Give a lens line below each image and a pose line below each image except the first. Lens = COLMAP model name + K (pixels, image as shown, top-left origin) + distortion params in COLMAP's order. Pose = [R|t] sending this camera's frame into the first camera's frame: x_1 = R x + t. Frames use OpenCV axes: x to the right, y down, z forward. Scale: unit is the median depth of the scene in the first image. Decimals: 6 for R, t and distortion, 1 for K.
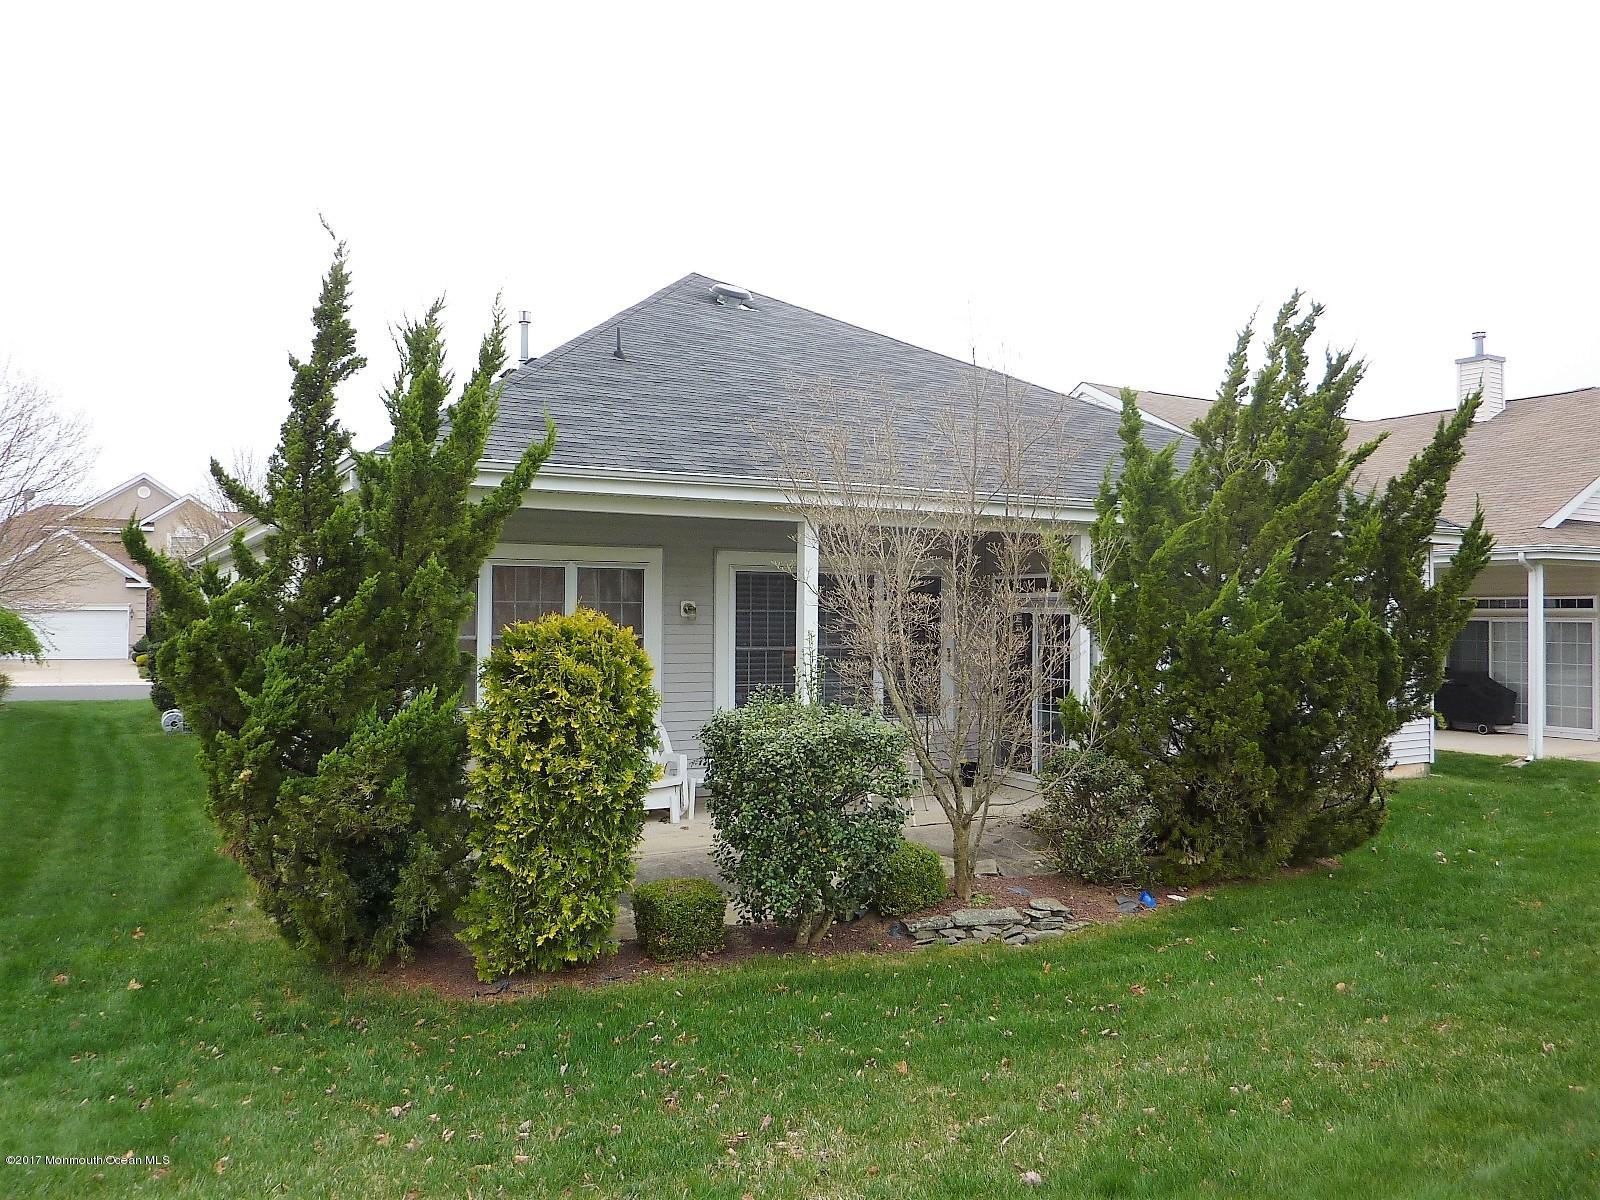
lens RADIAL K [[1197.3, 0, 802.3], [0, 1197.3, 599.4], [0, 0, 1]] dist [-0.027946, -0.010293]
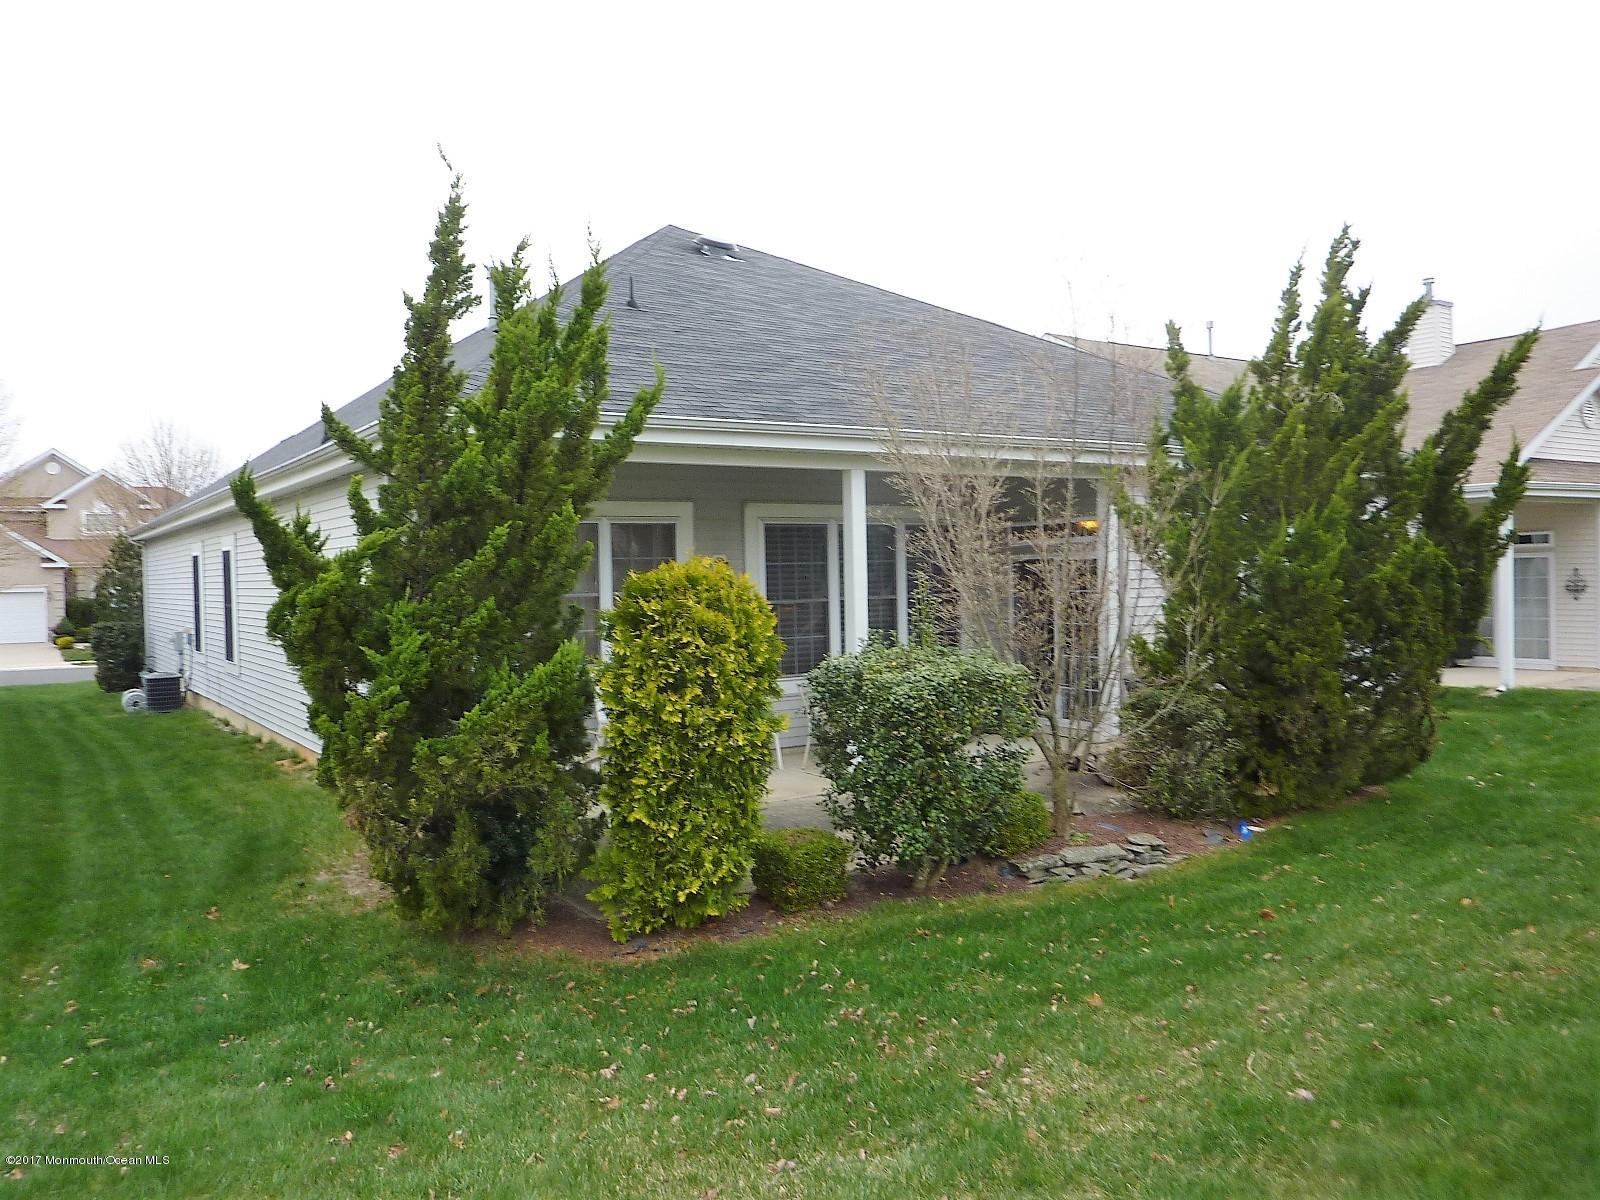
lens RADIAL K [[1197.3, 0, 800.9], [0, 1197.3, 598.0], [0, 0, 1]] dist [-0.027946, -0.010293]
pose [[0.997215, -0.030633, 0.068001, -0.161183], [0.028580, 0.999112, 0.030957, 0.013956], [-0.068889, -0.028928, 0.997205, 0.024880]]
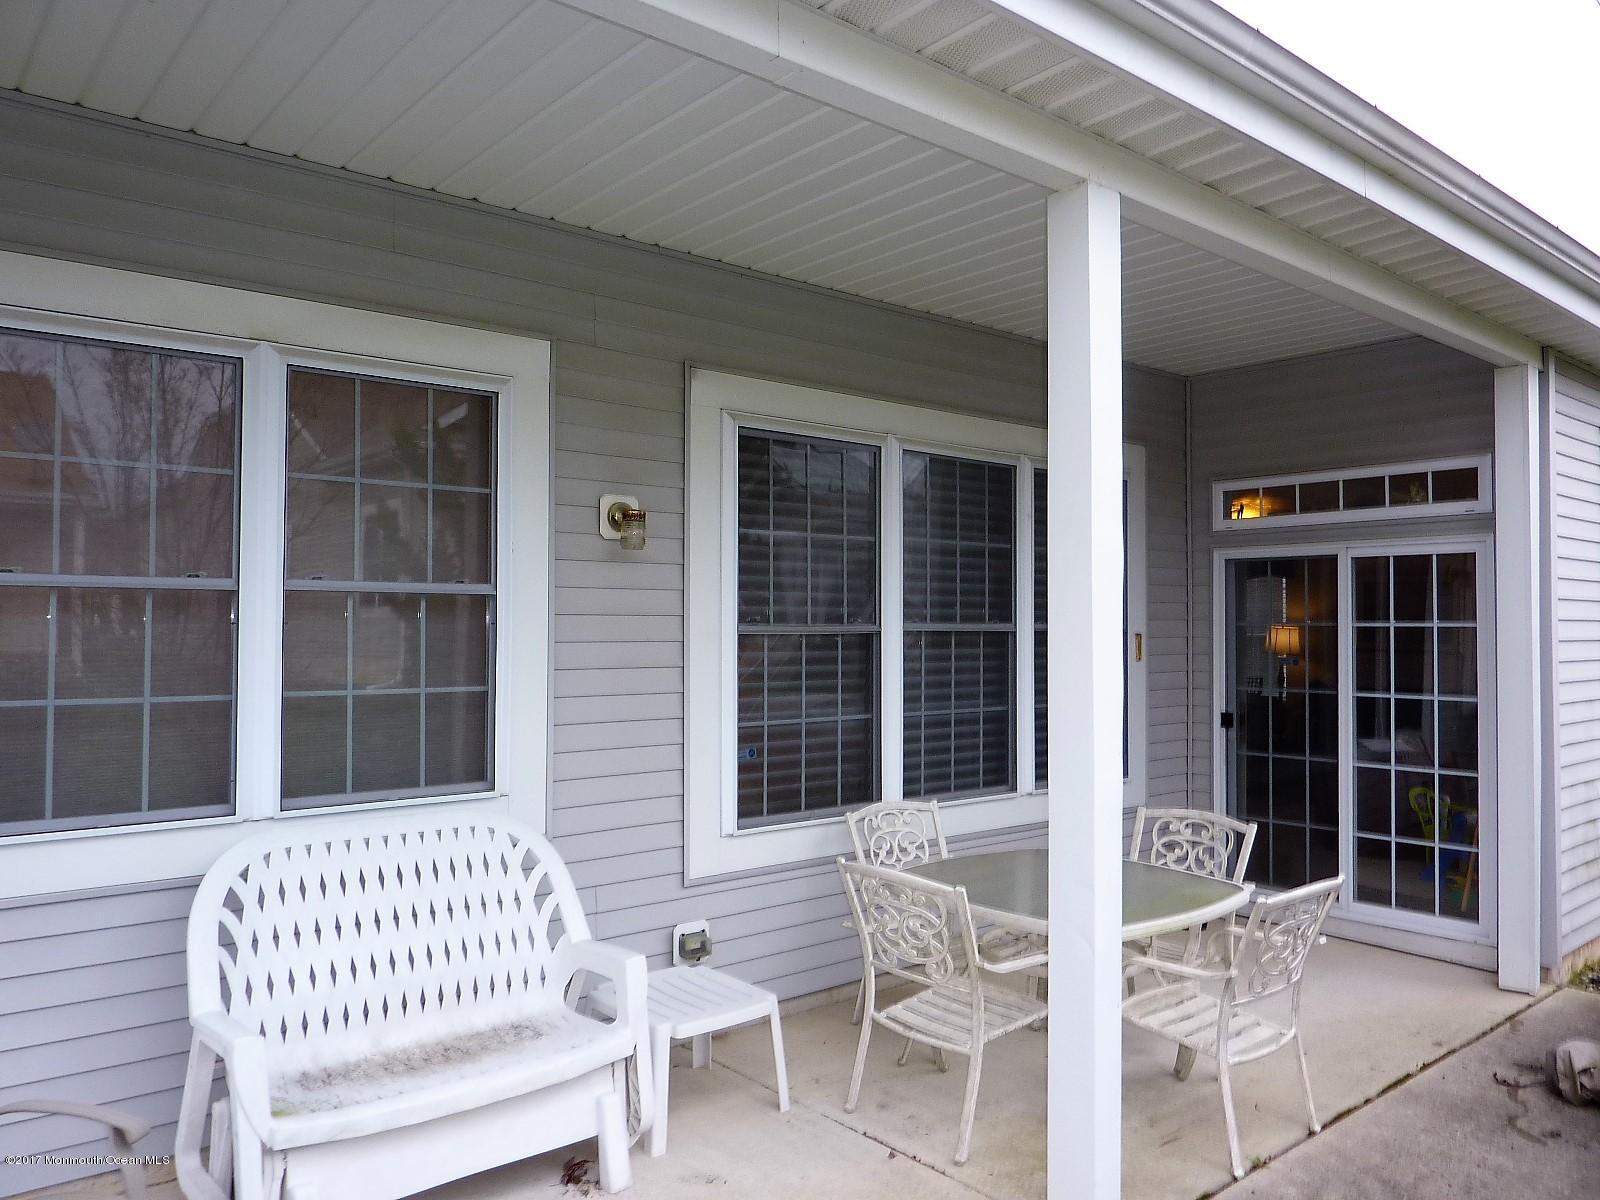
lens RADIAL K [[1197.3, 0, 794.6], [0, 1197.3, 601.2], [0, 0, 1]] dist [-0.027946, -0.010293]
pose [[0.984641, 0.003785, 0.174551, -0.177006], [-0.001673, 0.999924, -0.012242, 0.062232], [-0.174584, 0.011761, 0.984572, 1.059811]]
